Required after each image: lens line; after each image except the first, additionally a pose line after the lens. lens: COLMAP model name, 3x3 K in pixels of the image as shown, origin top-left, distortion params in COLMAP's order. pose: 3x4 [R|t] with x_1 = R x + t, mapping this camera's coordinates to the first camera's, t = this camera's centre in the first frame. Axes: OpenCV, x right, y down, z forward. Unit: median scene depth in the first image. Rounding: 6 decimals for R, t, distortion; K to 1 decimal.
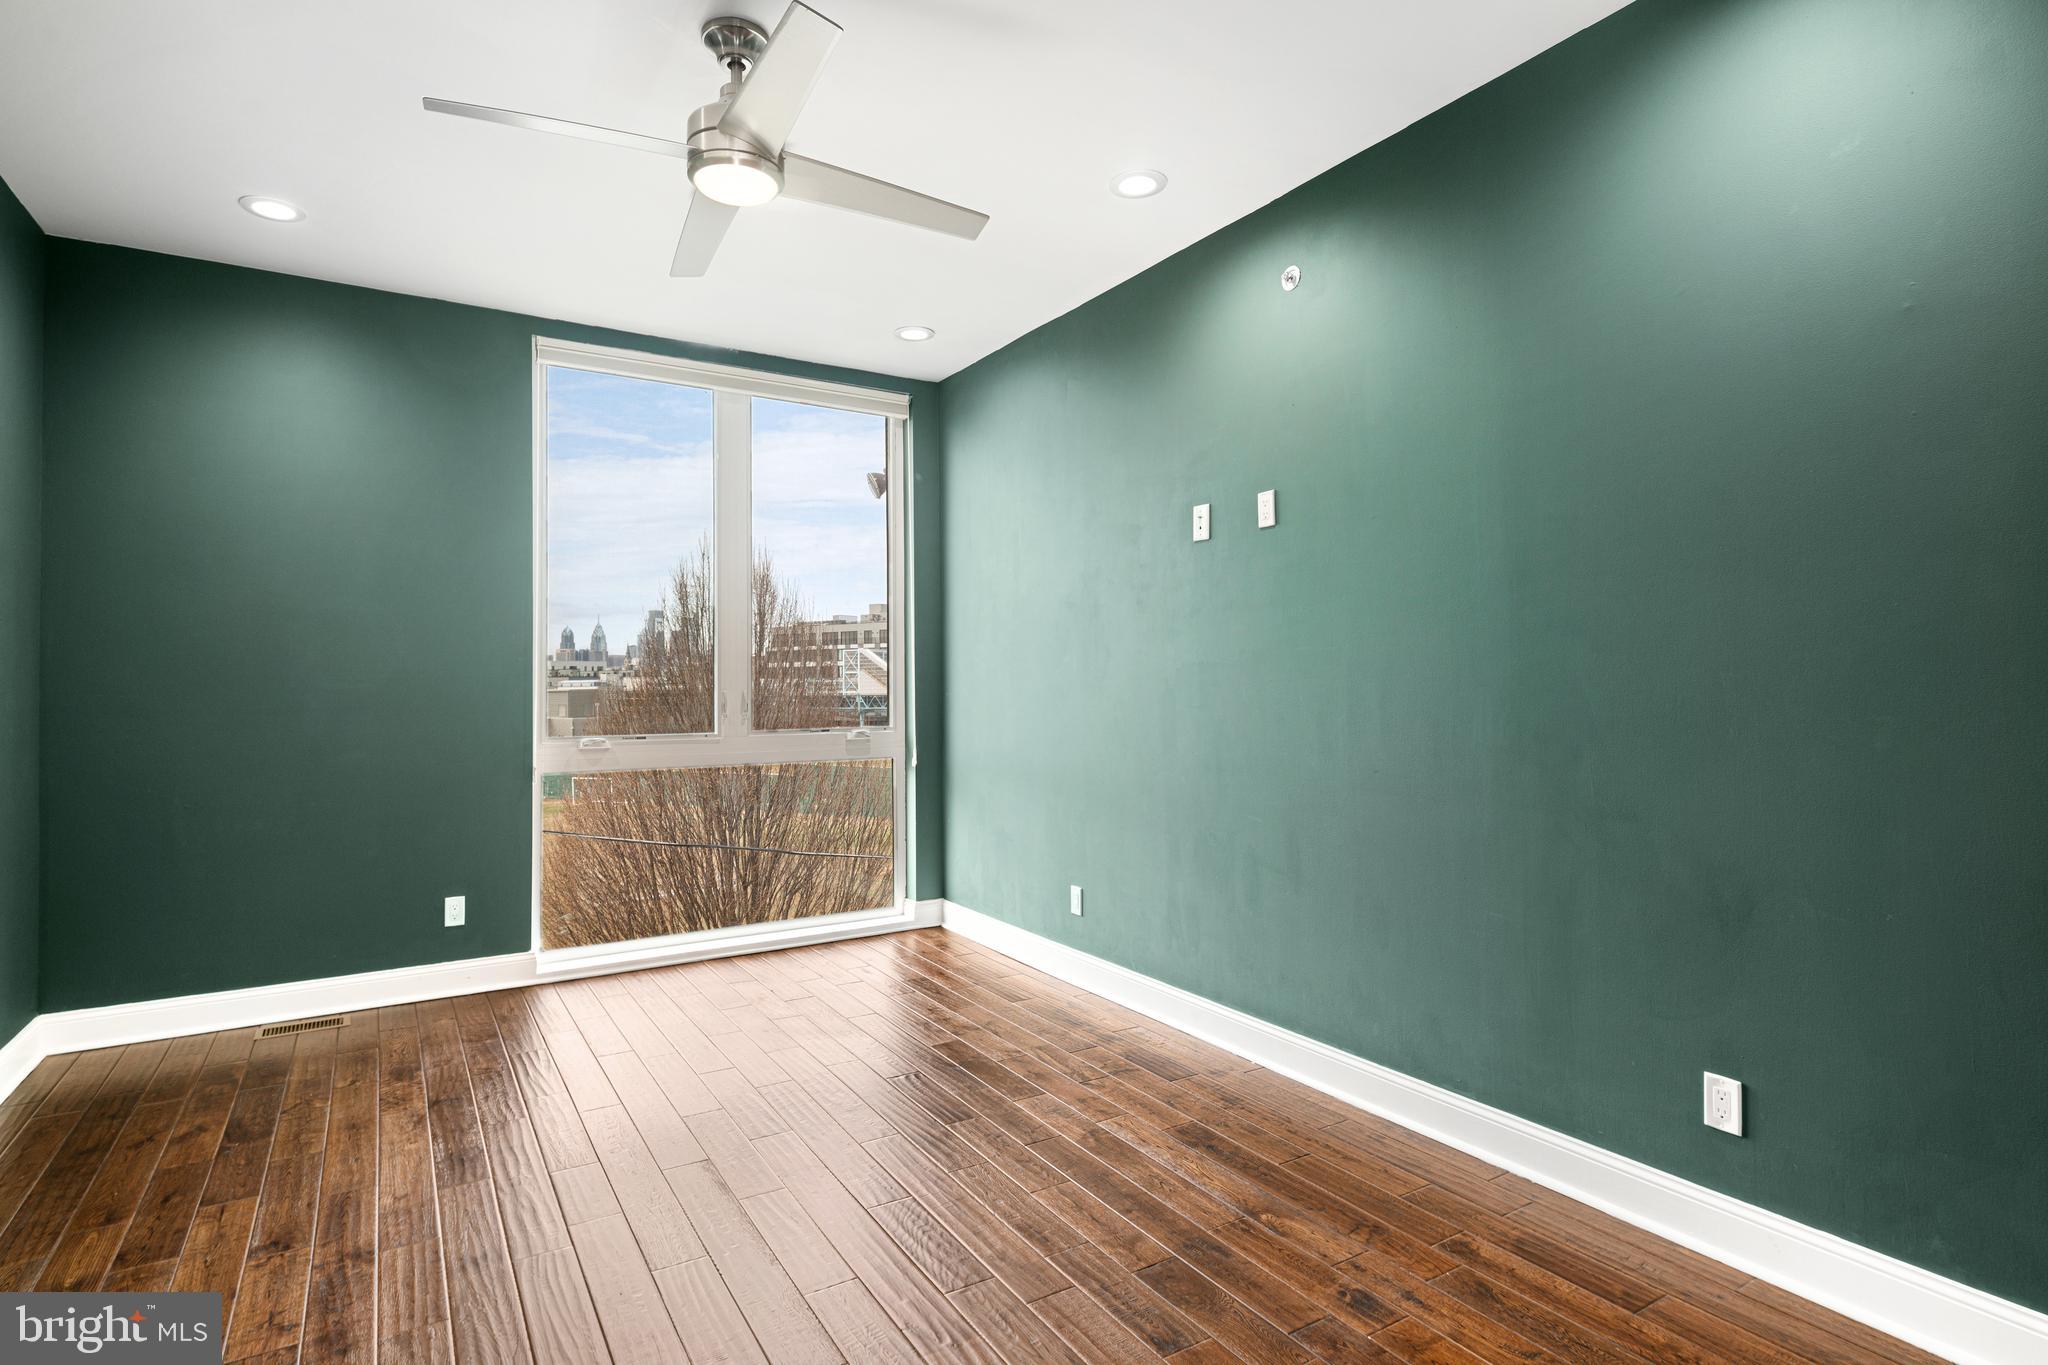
lens RADIAL K [[998.4, 0, 988.5], [0, 998.4, 654.6], [0, 0, 1]] dist [0.001387, -0.000180]
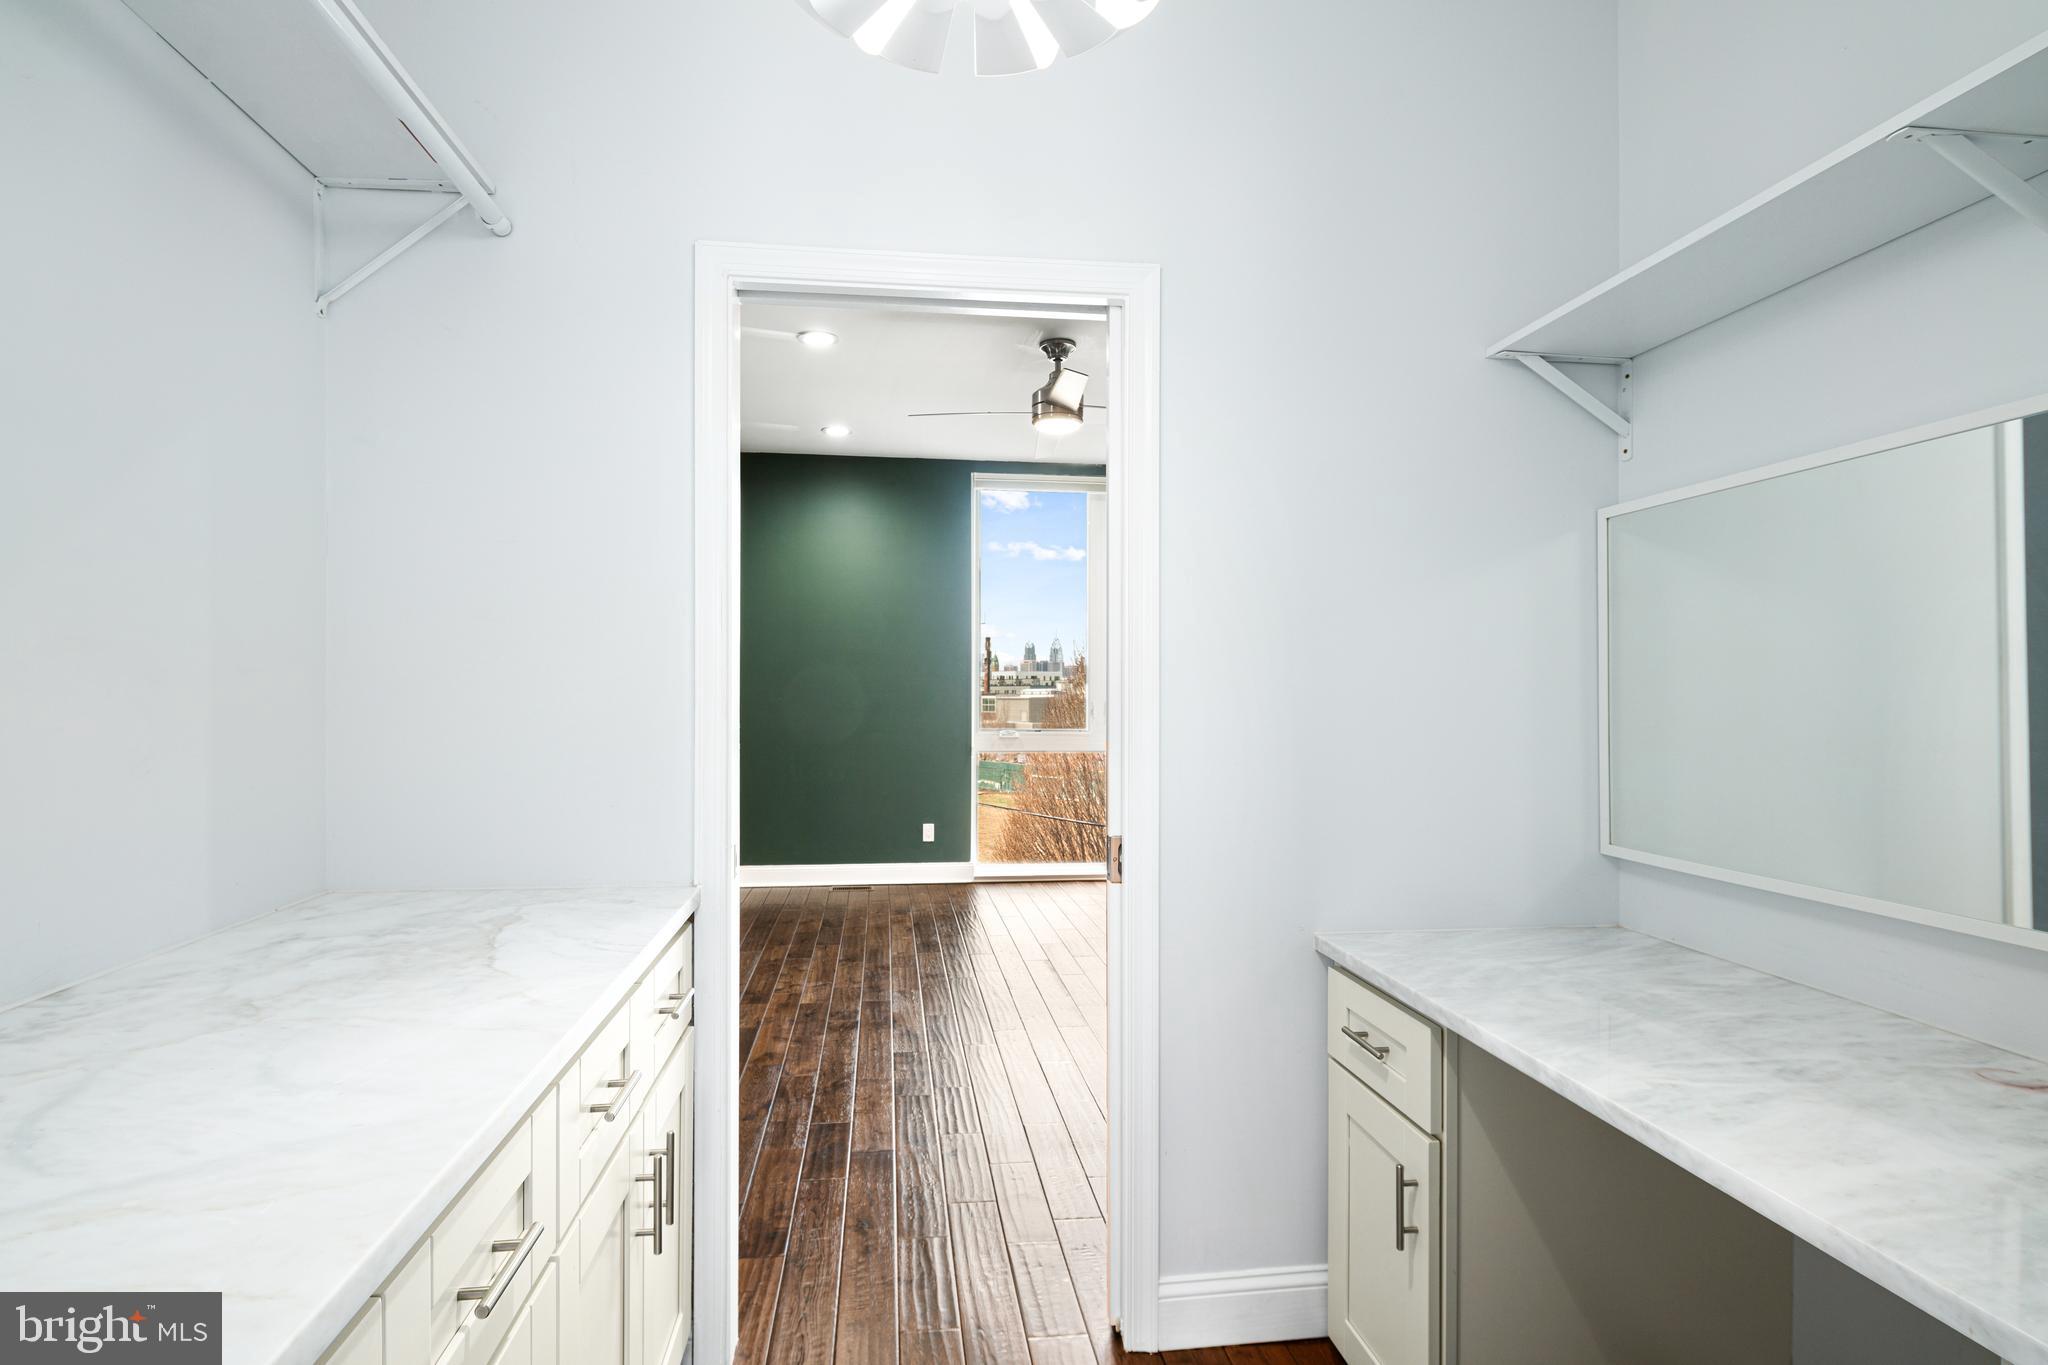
lens RADIAL K [[998.4, 0, 1024.6], [0, 998.4, 686.5], [0, 0, 1]] dist [0.001387, -0.000180]
pose [[0.918626, 0.008450, -0.395037, 0.292067], [0.000140, 0.999764, 0.021711, -0.020537], [0.395127, -0.019999, 0.918409, -0.500107]]
